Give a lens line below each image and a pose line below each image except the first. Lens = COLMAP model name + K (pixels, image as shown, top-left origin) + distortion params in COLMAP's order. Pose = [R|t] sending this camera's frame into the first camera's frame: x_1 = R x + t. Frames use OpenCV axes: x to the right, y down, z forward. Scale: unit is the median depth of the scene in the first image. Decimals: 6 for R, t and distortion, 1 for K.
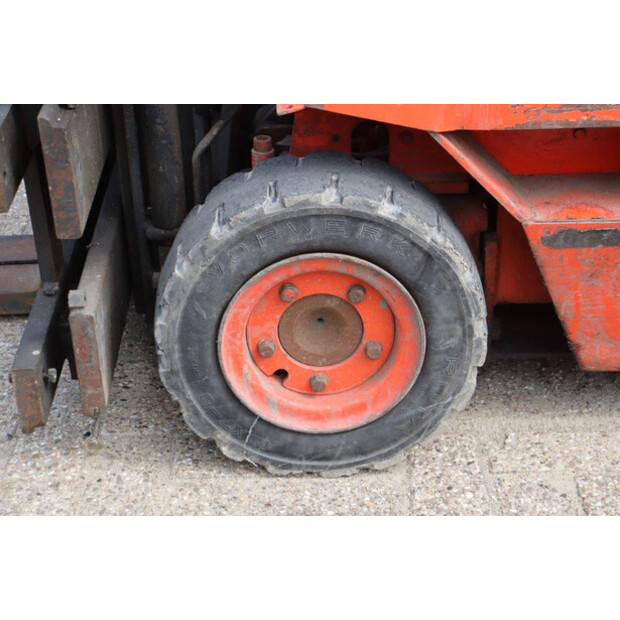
lens RADIAL K [[1279.7, 0, 310.0], [0, 1279.7, 310.0], [0, 0, 1]] dist [0.041587, 0.096421]
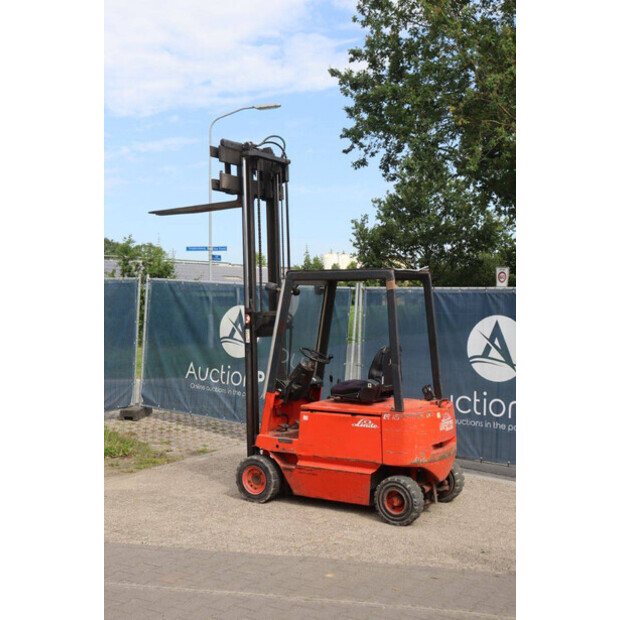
lens RADIAL K [[815.2, 0, 303.7], [0, 815.2, 296.7], [0, 0, 1]] dist [0.030374, 0.044467]
pose [[0.831908, 0.002563, -0.554908, 2.713506], [-0.261453, 0.883849, -0.387883, 0.802594], [0.489461, 0.467765, 0.735951, -2.640360]]
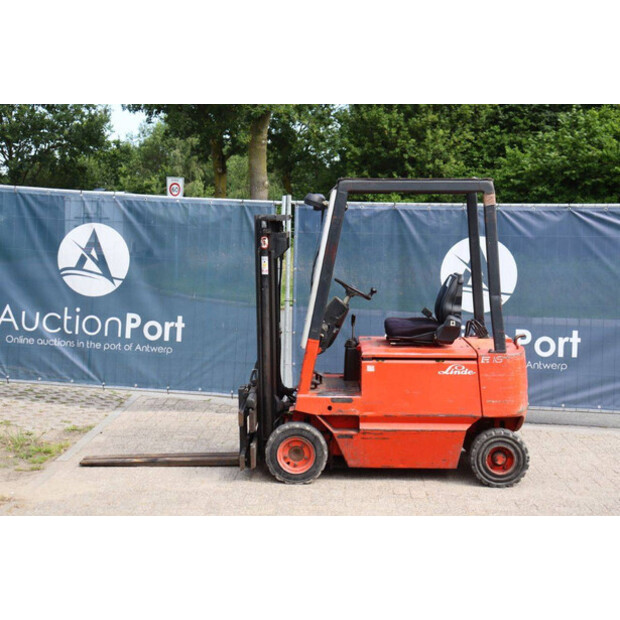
lens RADIAL K [[985.1, 0, 311.3], [0, 985.1, 296.0], [0, 0, 1]] dist [0.130315, 0.184602]
pose [[0.998521, 0.015228, -0.052188, 0.276128], [-0.034592, 0.918535, -0.393823, 1.034490], [0.041939, 0.395046, 0.917704, -3.037242]]
